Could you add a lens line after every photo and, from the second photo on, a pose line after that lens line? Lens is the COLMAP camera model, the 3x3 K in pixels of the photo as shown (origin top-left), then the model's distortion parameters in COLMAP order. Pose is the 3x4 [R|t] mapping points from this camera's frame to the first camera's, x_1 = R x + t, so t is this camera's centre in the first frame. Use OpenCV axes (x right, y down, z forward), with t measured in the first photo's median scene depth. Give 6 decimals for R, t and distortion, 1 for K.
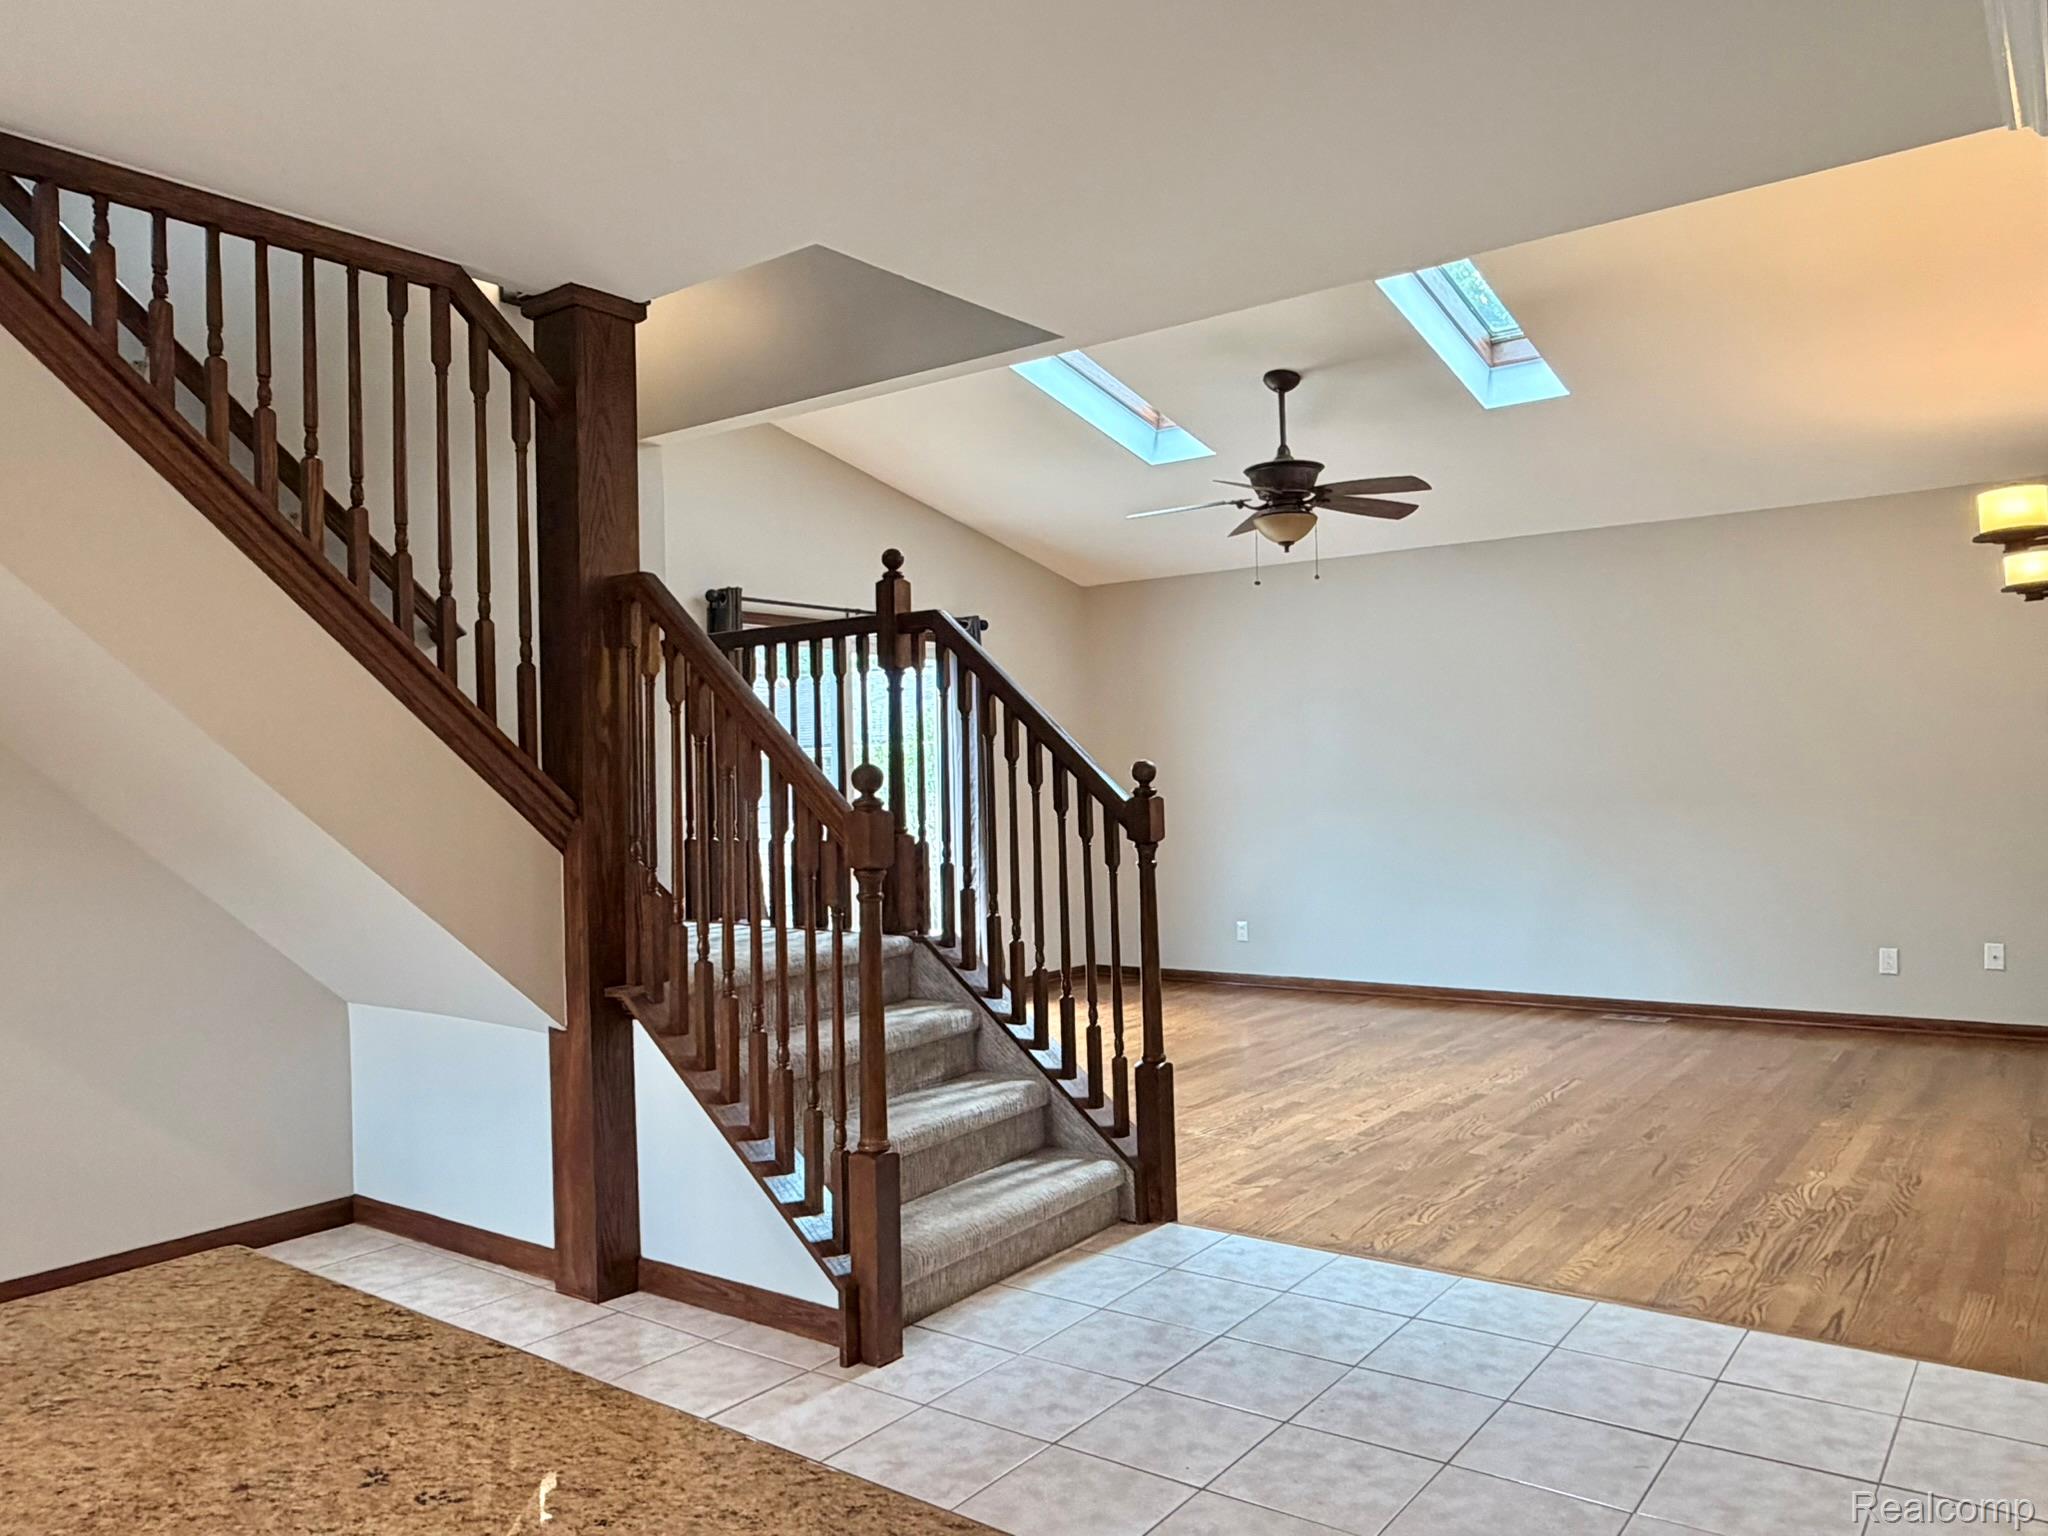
lens RADIAL K [[1480.1, 0, 1025.3], [0, 1480.1, 742.7], [0, 0, 1]] dist [0.002274, 0.002955]
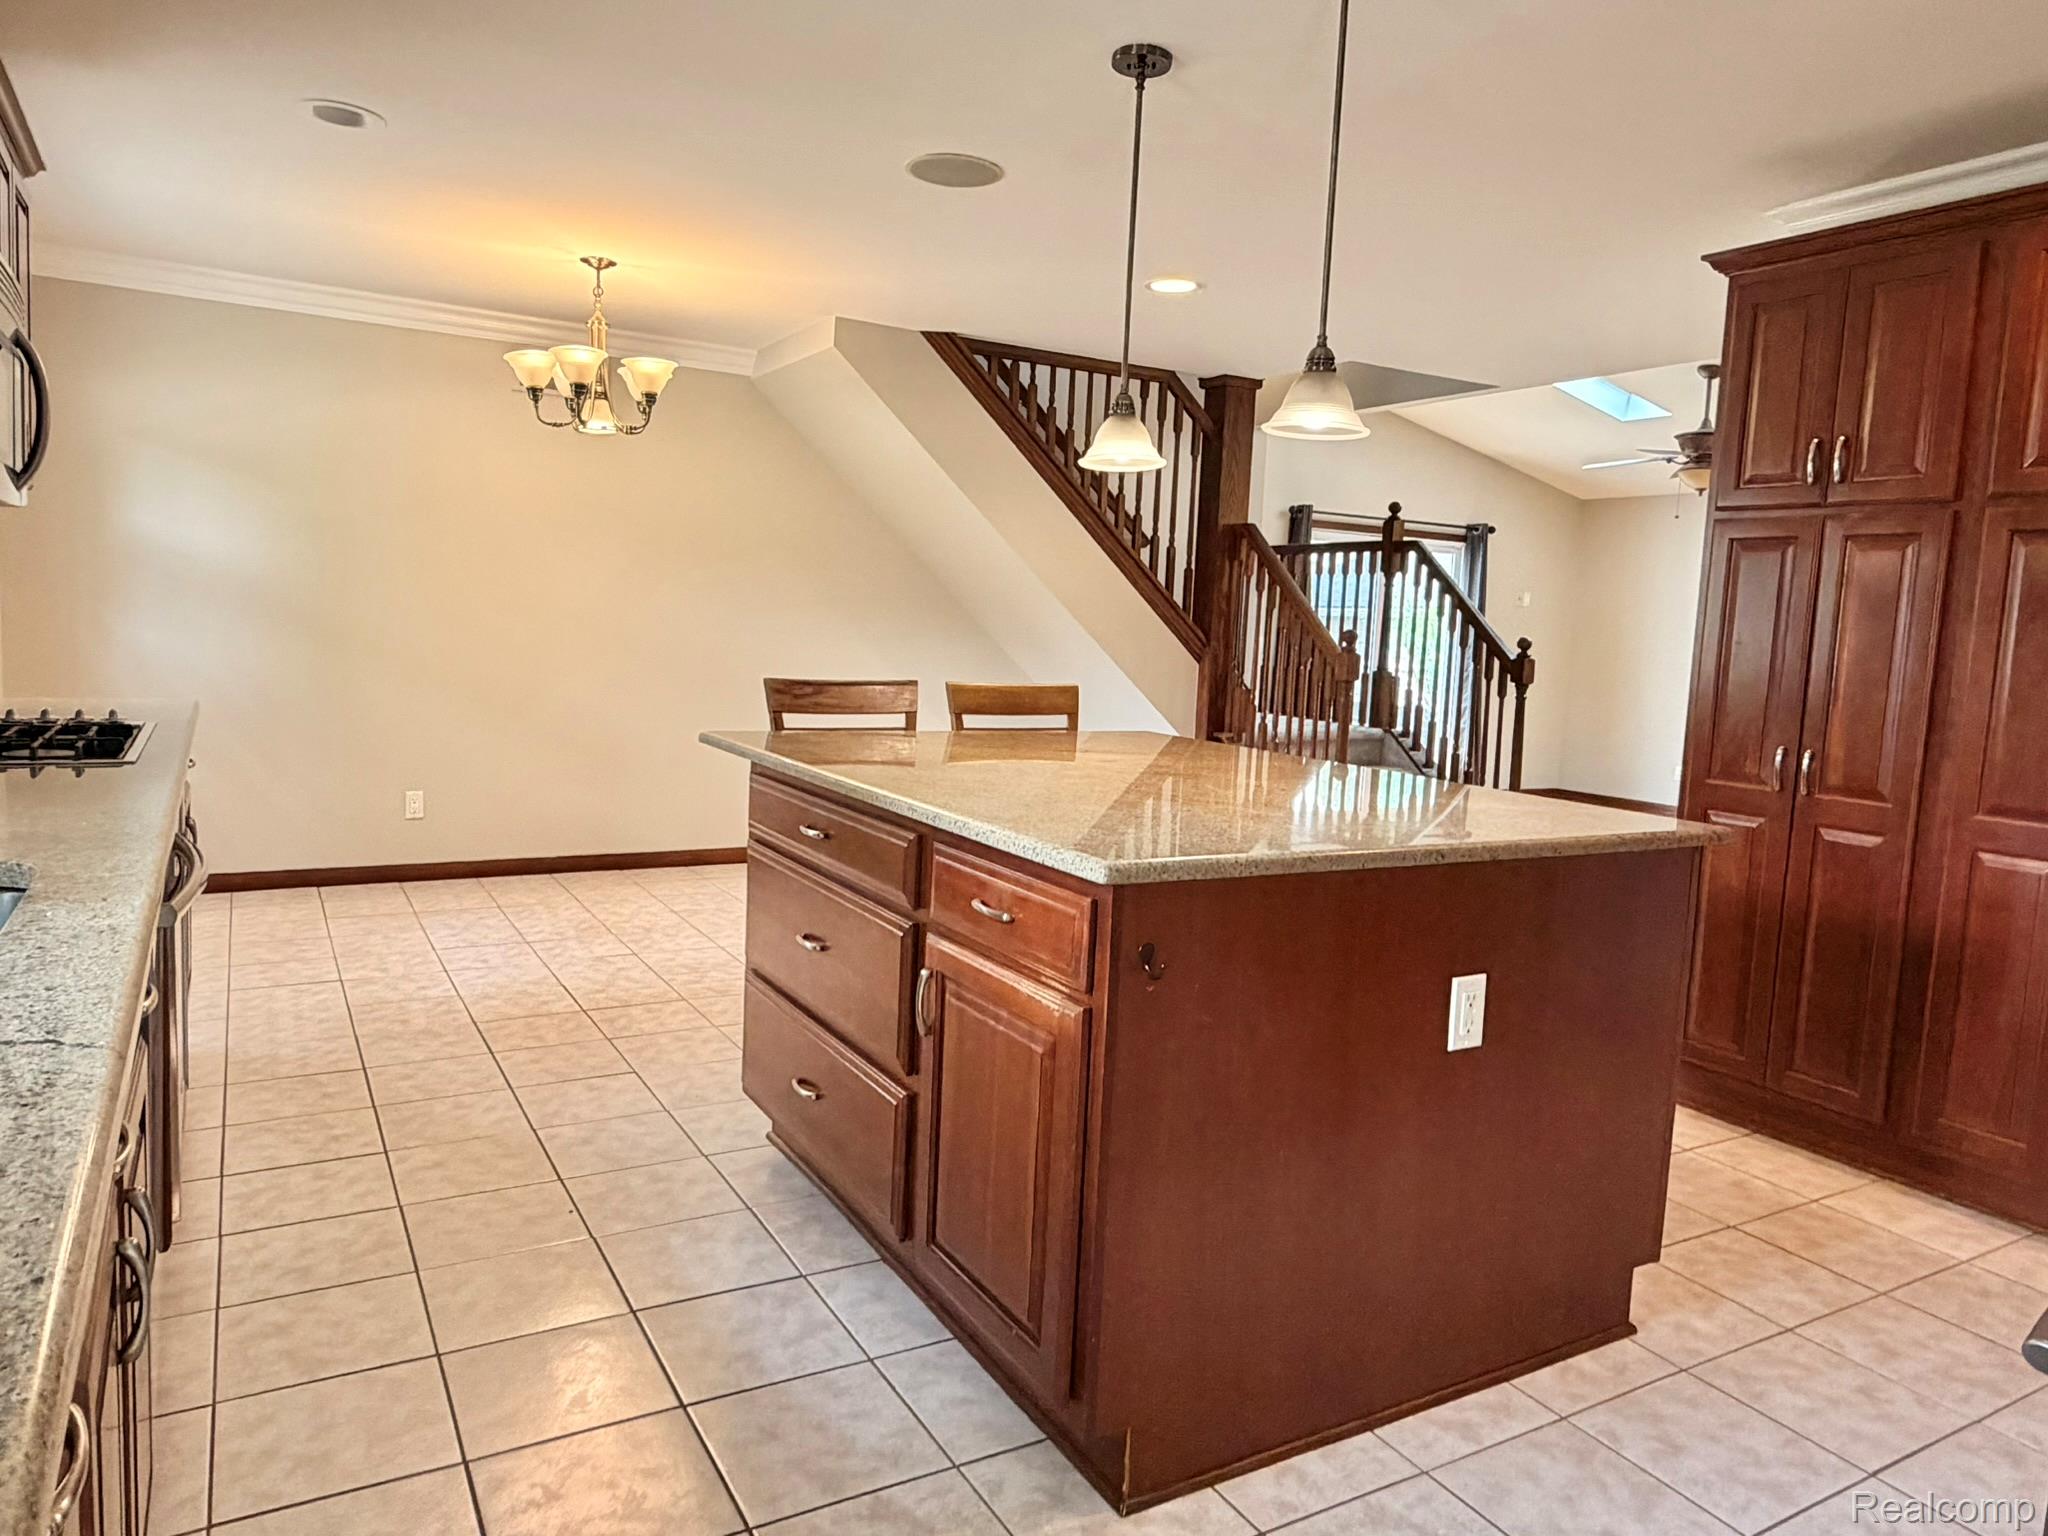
lens RADIAL K [[1346.4, 0, 1016.3], [0, 1346.4, 767.1], [0, 0, 1]] dist [0.003742, -0.001942]
pose [[0.913185, 0.109158, -0.392654, 0.185480], [-0.057856, 0.988427, 0.140230, -0.026376], [0.403417, -0.105338, 0.908933, -0.739064]]
